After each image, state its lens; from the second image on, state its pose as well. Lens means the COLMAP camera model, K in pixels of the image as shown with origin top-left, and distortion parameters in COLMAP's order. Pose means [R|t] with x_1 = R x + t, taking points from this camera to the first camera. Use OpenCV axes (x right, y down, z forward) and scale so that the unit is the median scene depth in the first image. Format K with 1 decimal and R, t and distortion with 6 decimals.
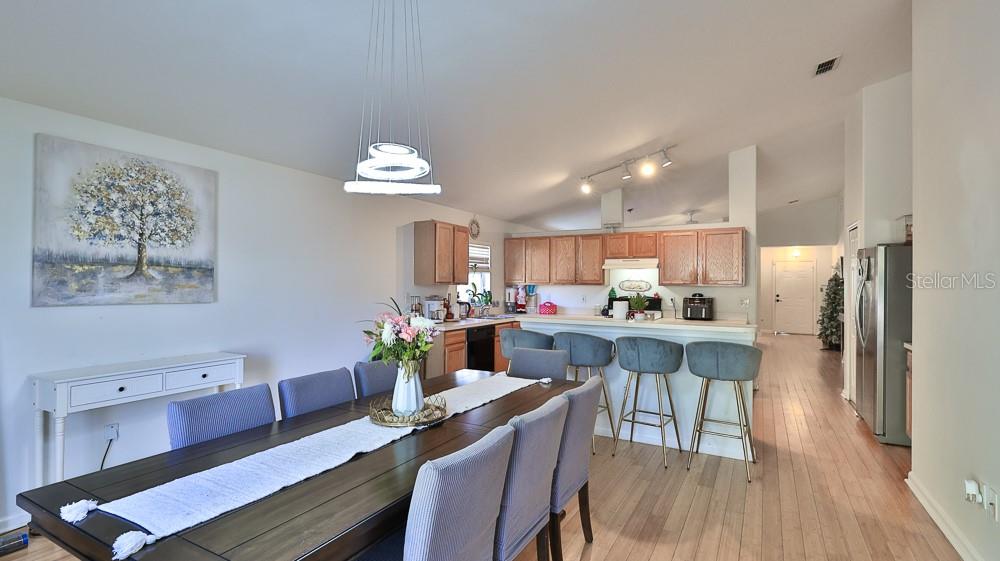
lens RADIAL K [[471.9, 0, 504.0], [0, 471.9, 281.1], [0, 0, 1]] dist [0.000260, 0.000057]
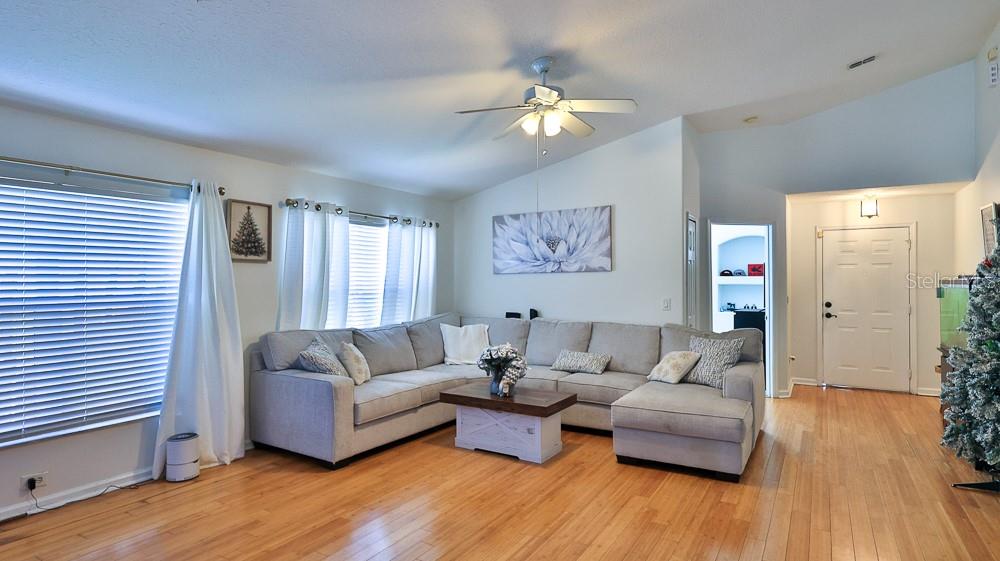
lens RADIAL K [[524.7, 0, 501.5], [0, 524.7, 278.5], [0, 0, 1]] dist [0.000091, 0.001133]
pose [[0.998473, -0.007824, -0.054693, 0.558639], [0.007690, 0.999967, -0.002662, 0.008736], [0.054712, 0.002237, 0.998500, 0.908726]]
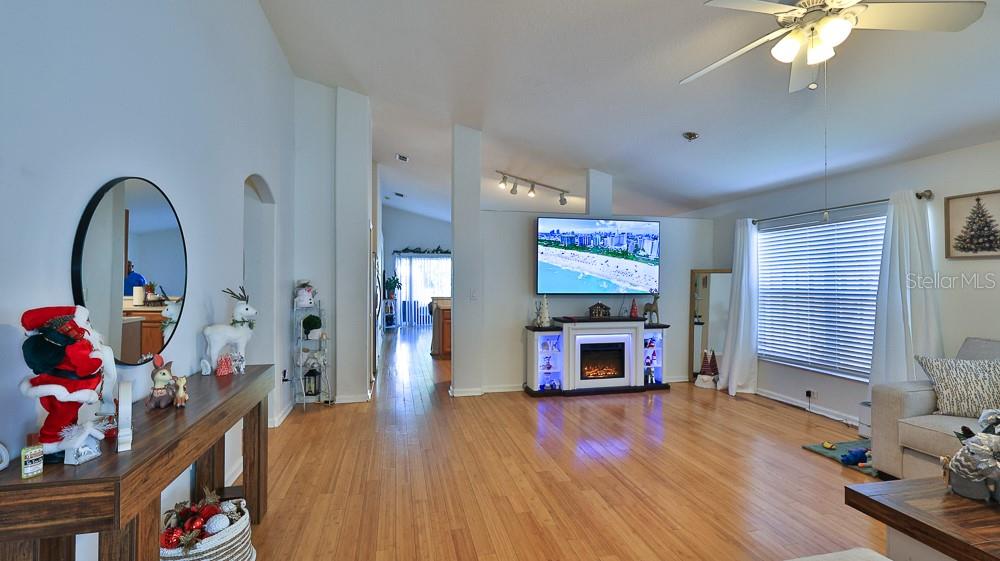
lens RADIAL K [[443.2, 0, 503.1], [0, 443.2, 277.8], [0, 0, 1]] dist [-0.002404, 0.000874]
pose [[-0.740426, -0.009140, -0.672075, 0.928518], [-0.005069, 0.999955, -0.008014, 0.012071], [0.672118, -0.002527, -0.740439, 1.522888]]
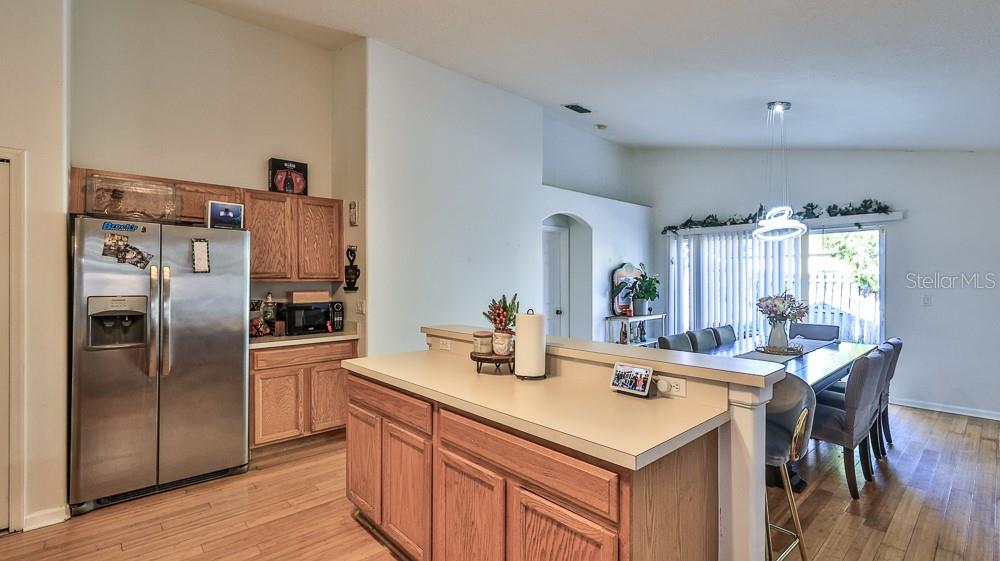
lens RADIAL K [[443.2, 0, 498.4], [0, 443.2, 278.9], [0, 0, 1]] dist [-0.002404, 0.000874]
pose [[-0.942591, -0.005009, 0.333912, 0.055148], [-0.005193, 0.999986, 0.000342, 0.003695], [-0.333909, -0.001411, -0.942604, 0.909376]]
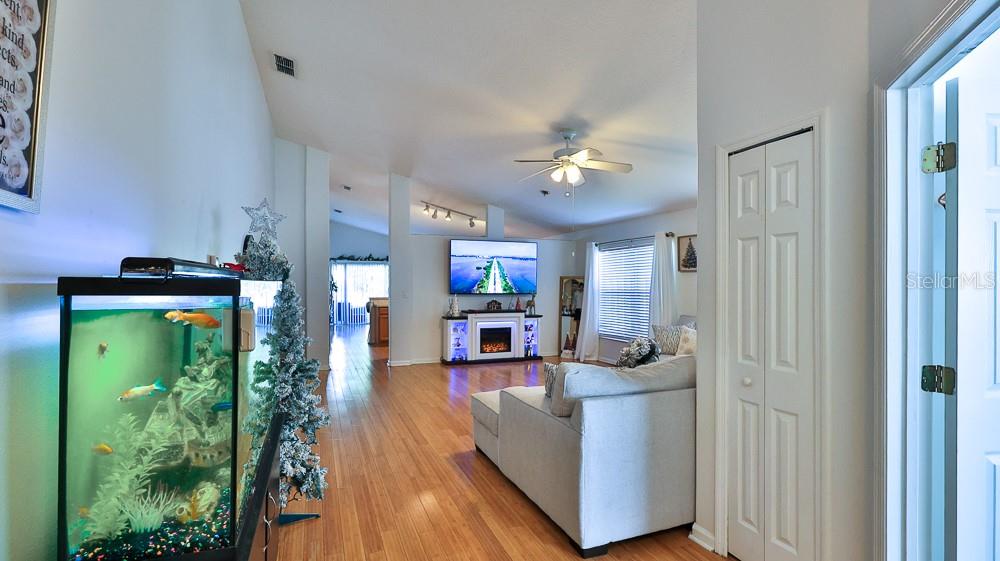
lens RADIAL K [[443.2, 0, 484.3], [0, 443.2, 284.0], [0, 0, 1]] dist [-0.002404, 0.000874]
pose [[-0.649962, -0.006559, -0.759939, 1.147351], [-0.004858, 0.999978, -0.004476, 0.014643], [0.759951, 0.000783, -0.649979, 1.771805]]
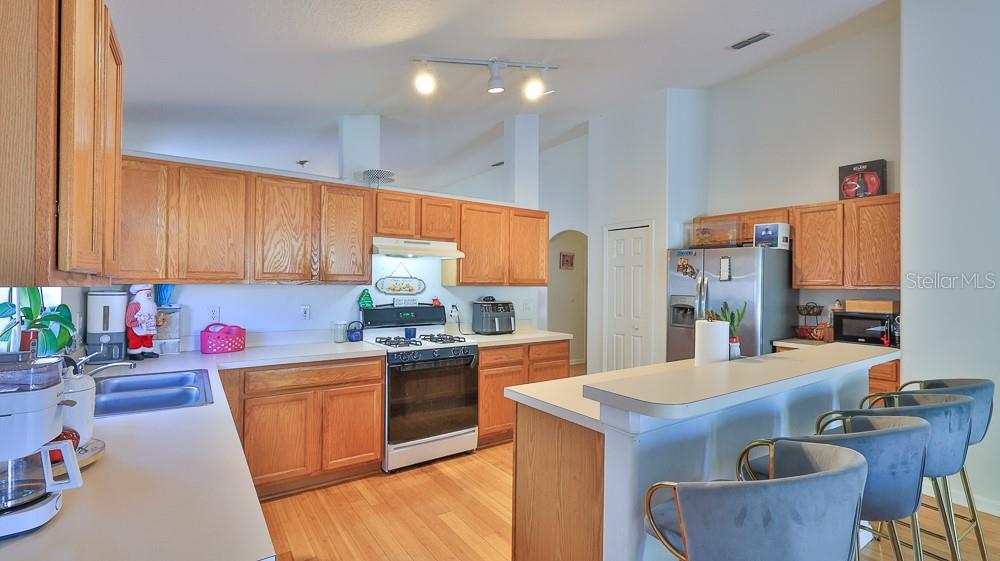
lens RADIAL K [[443.2, 0, 498.4], [0, 443.2, 279.9], [0, 0, 1]] dist [-0.002404, 0.000874]
pose [[0.444851, 0.008267, 0.895566, -0.168345], [-0.010122, 0.999940, -0.004203, 0.003690], [-0.895547, -0.007195, 0.444908, 0.638157]]
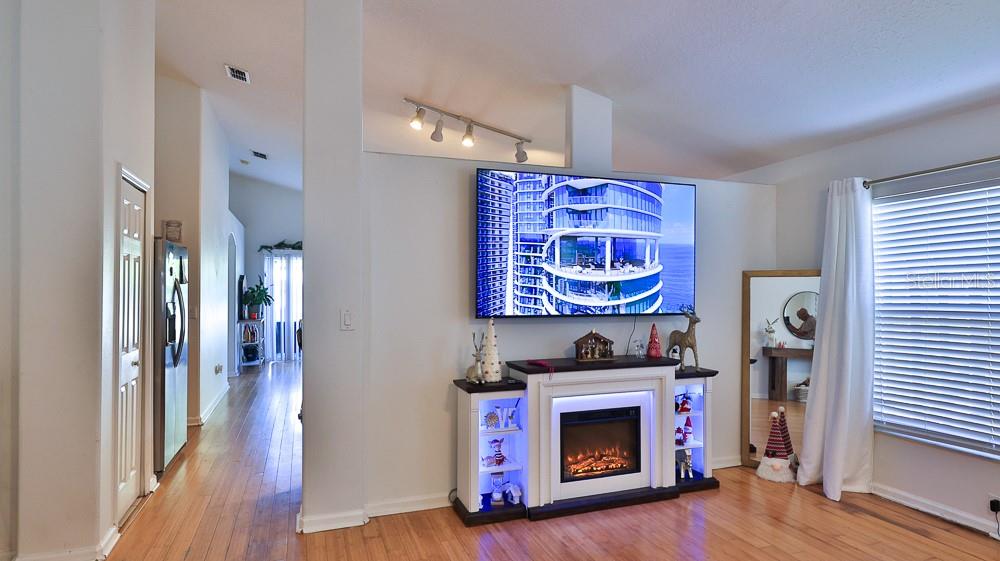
lens RADIAL K [[524.7, 0, 515.0], [0, 524.7, 288.8], [0, 0, 1]] dist [0.000091, 0.001133]
pose [[-0.636604, -0.005874, -0.771168, 0.695172], [-0.002043, 0.999980, -0.005930, 0.011635], [0.771188, -0.002199, -0.636604, 1.306662]]
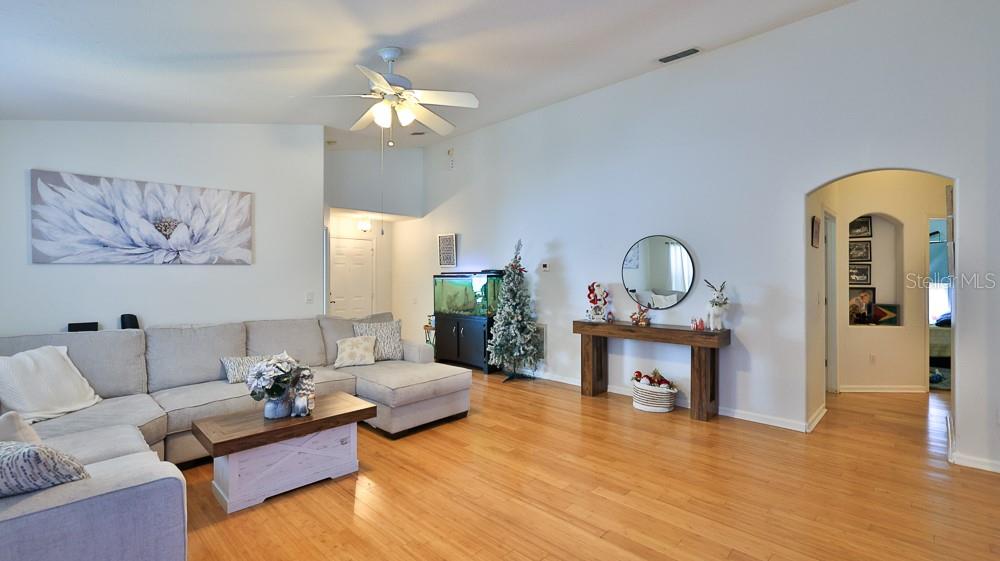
lens RADIAL K [[443.2, 0, 487.8], [0, 443.2, 277.8], [0, 0, 1]] dist [-0.002404, 0.000874]
pose [[0.288974, -0.011275, 0.957271, 0.181111], [-0.000815, 0.999927, 0.012023, 0.007458], [-0.957337, -0.004255, 0.288944, 1.222751]]
